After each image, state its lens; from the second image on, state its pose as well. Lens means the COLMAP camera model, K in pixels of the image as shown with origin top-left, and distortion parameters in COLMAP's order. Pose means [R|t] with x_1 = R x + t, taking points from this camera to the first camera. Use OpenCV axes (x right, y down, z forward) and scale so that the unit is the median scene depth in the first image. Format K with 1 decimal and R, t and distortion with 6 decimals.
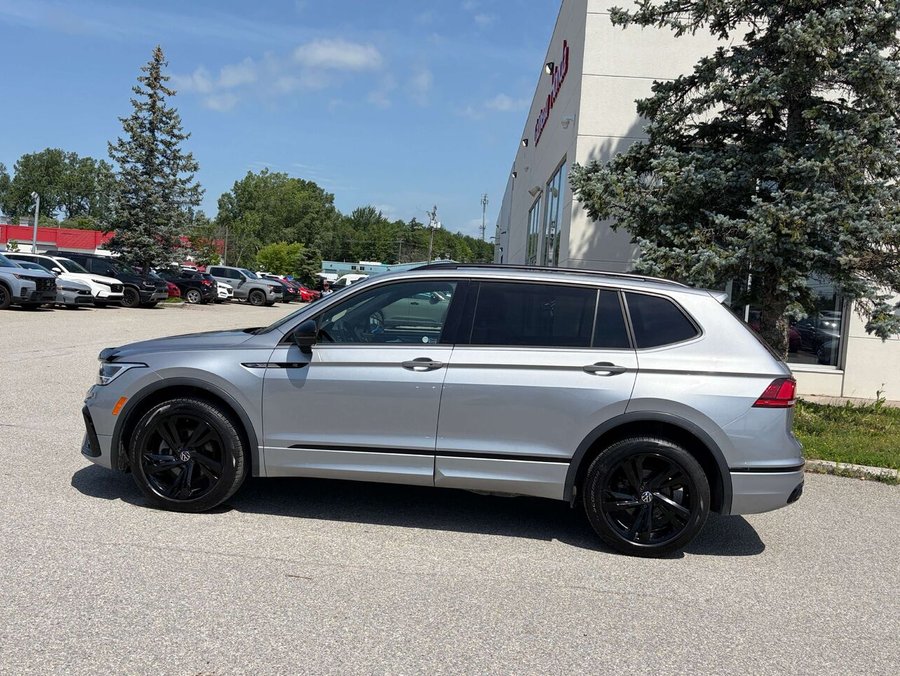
lens RADIAL K [[1205.8, 0, 425.3], [0, 1205.8, 340.0], [0, 0, 1]] dist [0.030698, 0.022918]
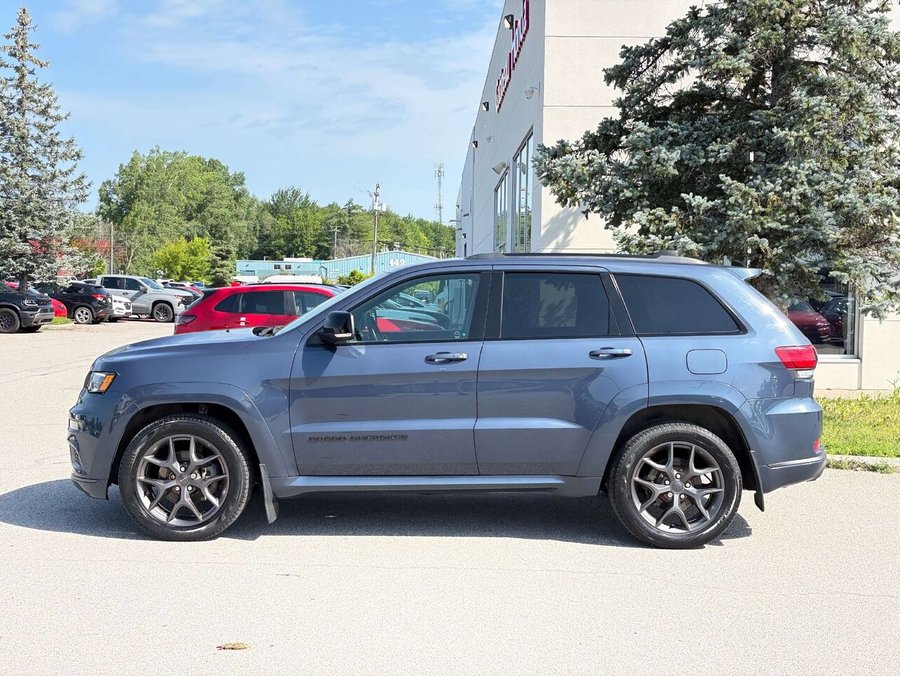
lens RADIAL K [[1941.1, 0, 449.2], [0, 1941.1, 285.9], [0, 0, 1]] dist [0.054865, -0.180327]
pose [[0.997177, -0.054299, 0.051857, -0.016613], [0.056259, 0.997726, -0.037106, 0.006220], [-0.049724, 0.039918, 0.997965, -0.305110]]
